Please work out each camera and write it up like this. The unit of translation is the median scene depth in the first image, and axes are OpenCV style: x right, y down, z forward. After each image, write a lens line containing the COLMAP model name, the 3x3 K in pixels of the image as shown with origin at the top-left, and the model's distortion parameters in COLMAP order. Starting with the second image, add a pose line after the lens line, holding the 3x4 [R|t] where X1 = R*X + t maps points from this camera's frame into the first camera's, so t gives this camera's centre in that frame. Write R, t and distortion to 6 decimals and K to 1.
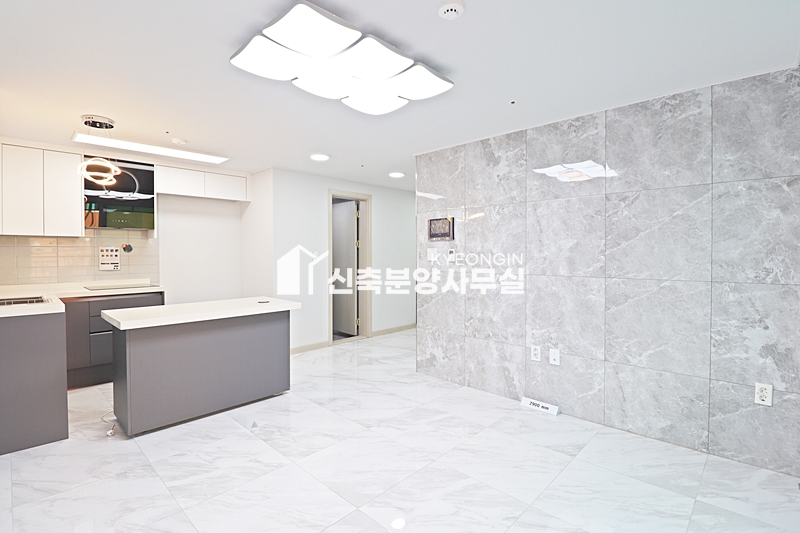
lens RADIAL K [[371.4, 0, 402.7], [0, 371.4, 256.3], [0, 0, 1]] dist [-0.014015, -0.004464]
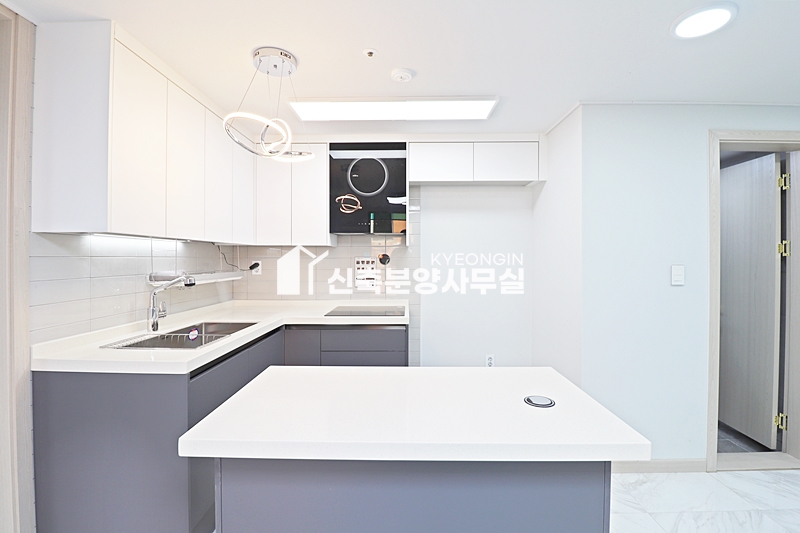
lens RADIAL K [[371.4, 0, 400.8], [0, 371.4, 260.1], [0, 0, 1]] dist [-0.014015, -0.004464]
pose [[0.674176, 0.005998, -0.738546, -0.152034], [-0.009395, 0.999956, -0.000456, -0.020566], [0.738511, 0.007246, 0.674203, 0.508562]]
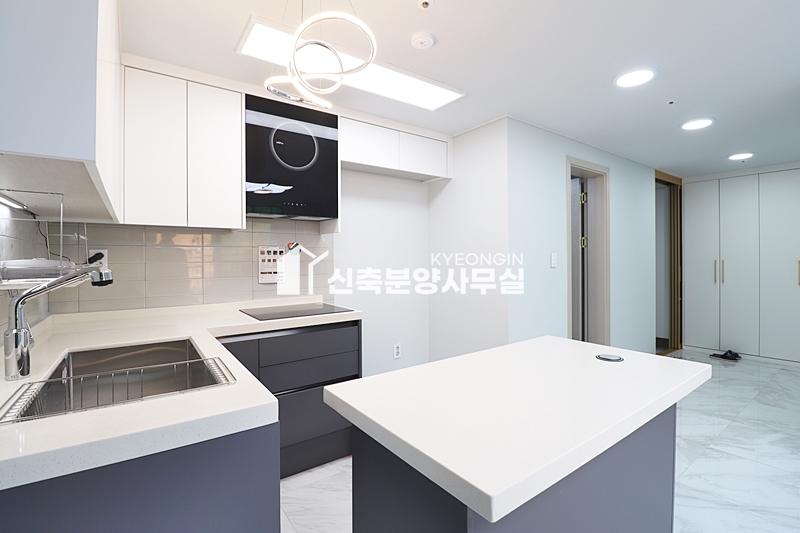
lens RADIAL K [[371.4, 0, 405.2], [0, 371.4, 263.0], [0, 0, 1]] dist [-0.014015, -0.004464]
pose [[0.983201, -0.001616, -0.182517, -0.442857], [0.002320, 0.999991, 0.003640, 0.000755], [0.182509, -0.004002, 0.983196, 0.397004]]
